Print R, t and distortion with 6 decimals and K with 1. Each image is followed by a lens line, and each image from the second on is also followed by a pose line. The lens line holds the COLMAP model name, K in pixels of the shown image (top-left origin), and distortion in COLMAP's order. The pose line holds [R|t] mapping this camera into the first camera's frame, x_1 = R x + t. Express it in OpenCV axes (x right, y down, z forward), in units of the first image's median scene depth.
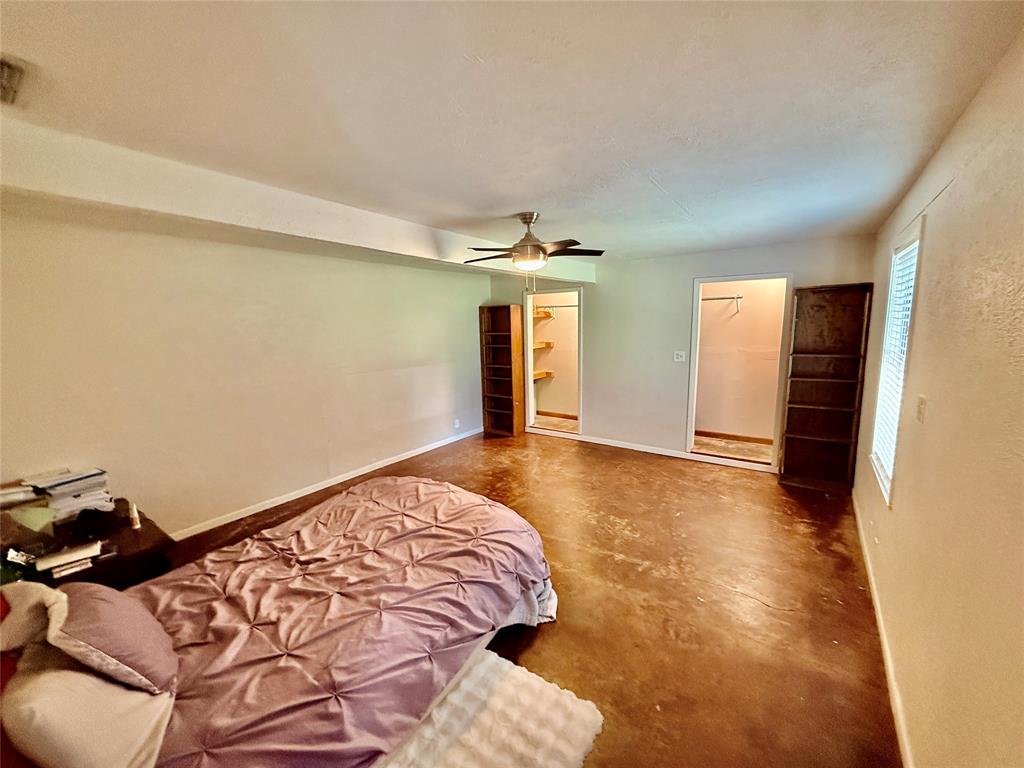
lens RADIAL K [[407.7, 0, 511.2], [0, 407.7, 390.2], [0, 0, 1]] dist [0.001196, 0.000008]
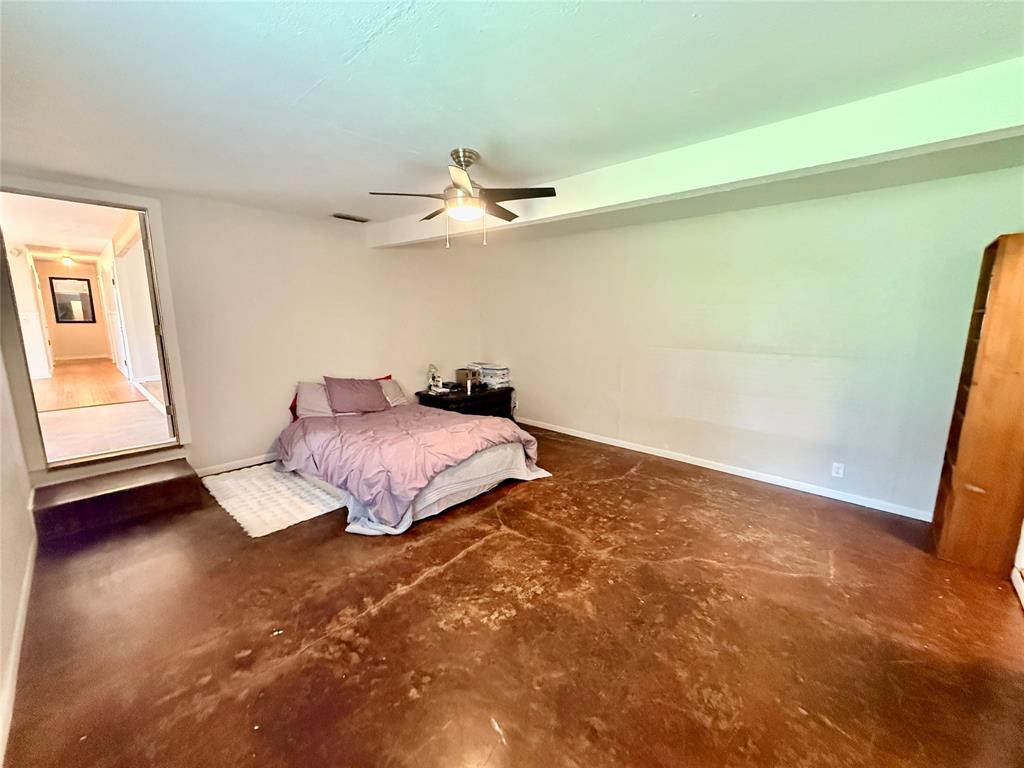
lens RADIAL K [[407.7, 0, 510.7], [0, 407.7, 383.8], [0, 0, 1]] dist [0.001196, 0.000008]
pose [[-0.117013, 0.197849, -0.973223, 0.581493], [-0.165012, 0.962461, 0.215501, -0.104276], [0.979326, 0.185810, -0.079973, 0.758883]]
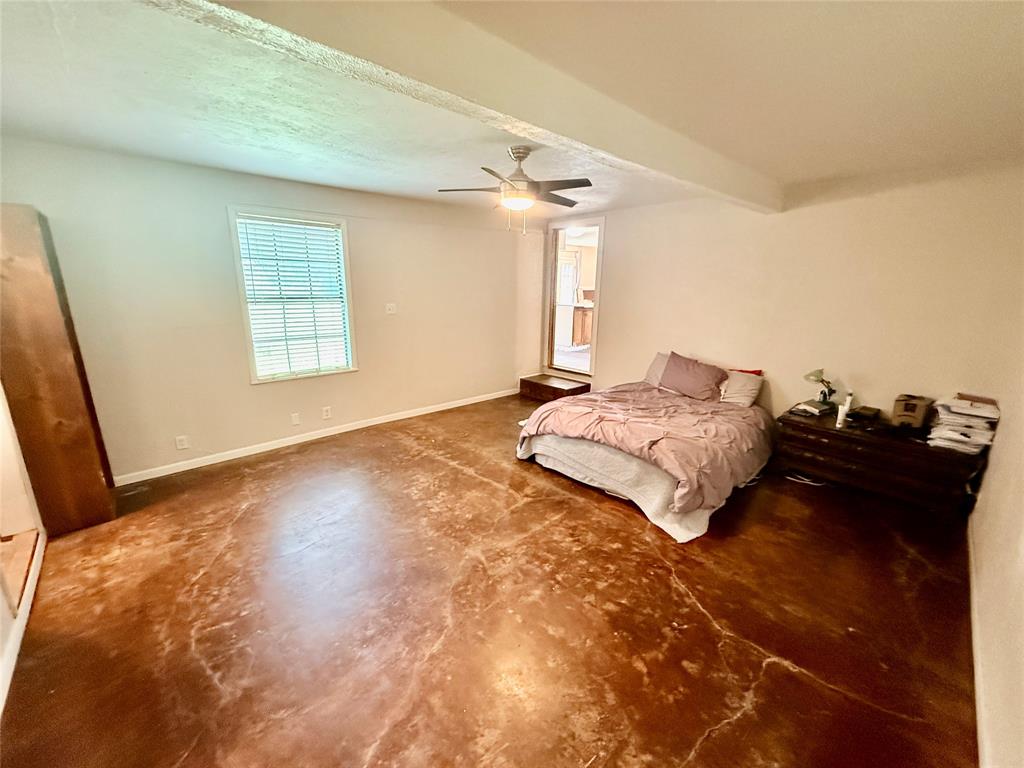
lens RADIAL K [[407.7, 0, 511.4], [0, 407.7, 380.3], [0, 0, 1]] dist [0.001196, 0.000008]
pose [[-0.983616, -0.025866, 0.178411, -0.078008], [0.044116, 0.925026, 0.377333, -0.181397], [-0.174795, 0.379022, -0.908729, 1.274920]]
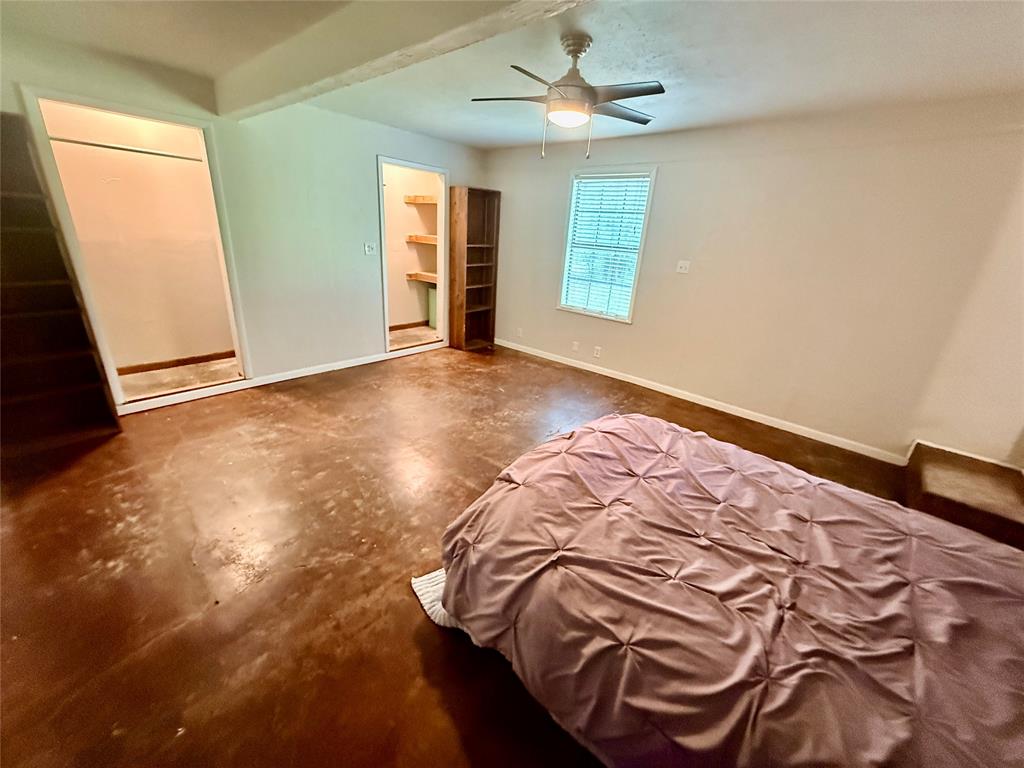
lens RADIAL K [[407.7, 0, 511.1], [0, 407.7, 381.8], [0, 0, 1]] dist [0.001196, 0.000008]
pose [[0.081316, -0.319408, 0.944122, -0.525009], [0.101116, 0.945015, 0.311001, -0.059159], [-0.991546, 0.070176, 0.109142, 0.654120]]
